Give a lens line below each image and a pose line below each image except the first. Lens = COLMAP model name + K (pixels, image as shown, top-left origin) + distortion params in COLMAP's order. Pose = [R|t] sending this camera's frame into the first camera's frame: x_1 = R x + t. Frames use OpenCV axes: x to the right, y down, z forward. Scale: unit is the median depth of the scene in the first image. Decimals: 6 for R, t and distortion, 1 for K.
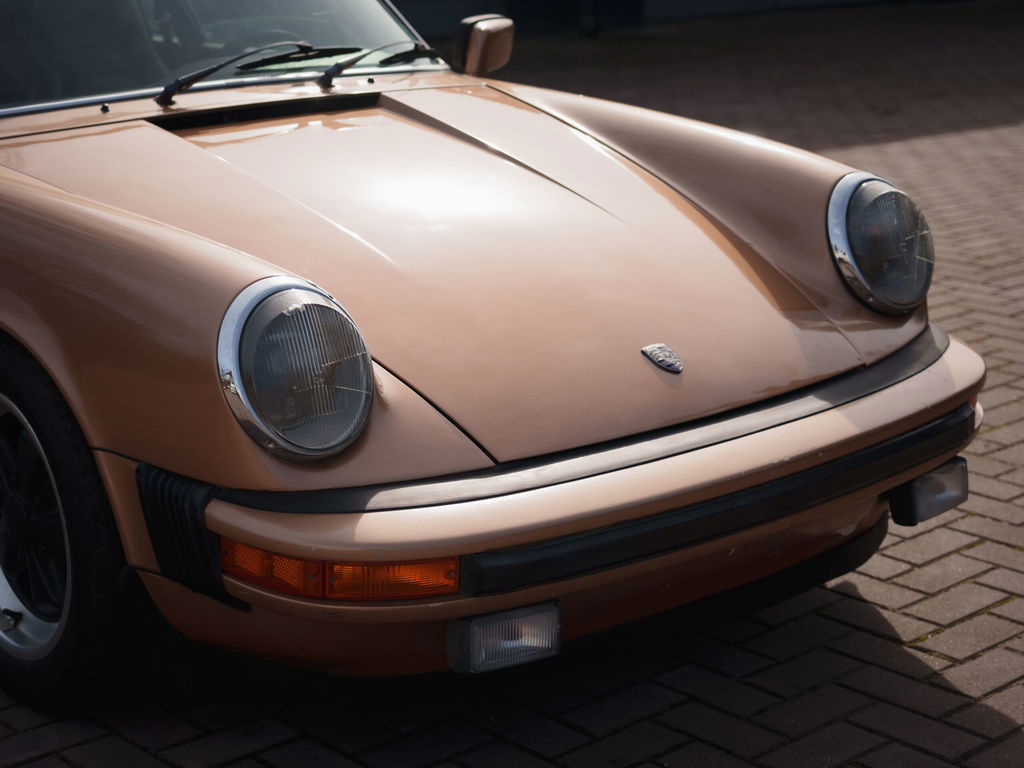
lens RADIAL K [[1967.8, 0, 511.9], [0, 1967.8, 388.5], [0, 0, 1]] dist [0.058484, 0.000000]
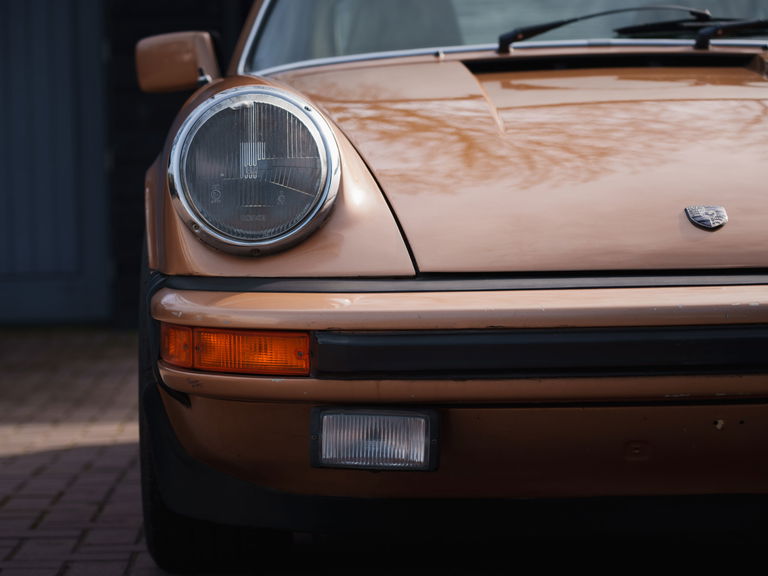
lens RADIAL K [[2442.6, 0, 381.8], [0, 2442.6, 284.1], [0, 0, 1]] dist [0.099834, 0.000000]
pose [[0.769819, 0.008147, -0.638210, 0.715607], [-0.160210, 0.970372, -0.180861, 0.253379], [0.617828, 0.241478, 0.748316, 0.100015]]
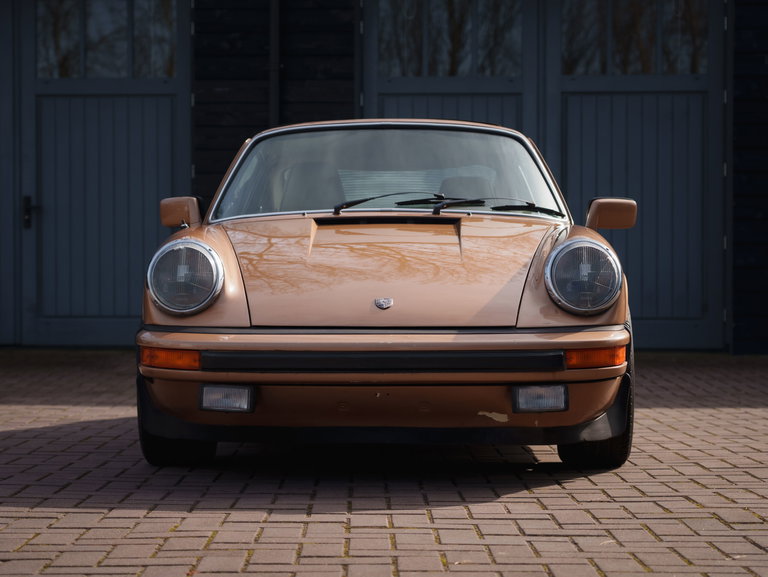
lens RADIAL K [[1971.2, 0, 400.5], [0, 1971.2, 270.1], [0, 0, 1]] dist [-0.017555, 0.000000]
pose [[0.748012, 0.006432, -0.663654, 1.502087], [-0.186596, 0.961656, -0.200995, 0.371724], [0.636915, 0.274182, 0.720530, -0.452892]]
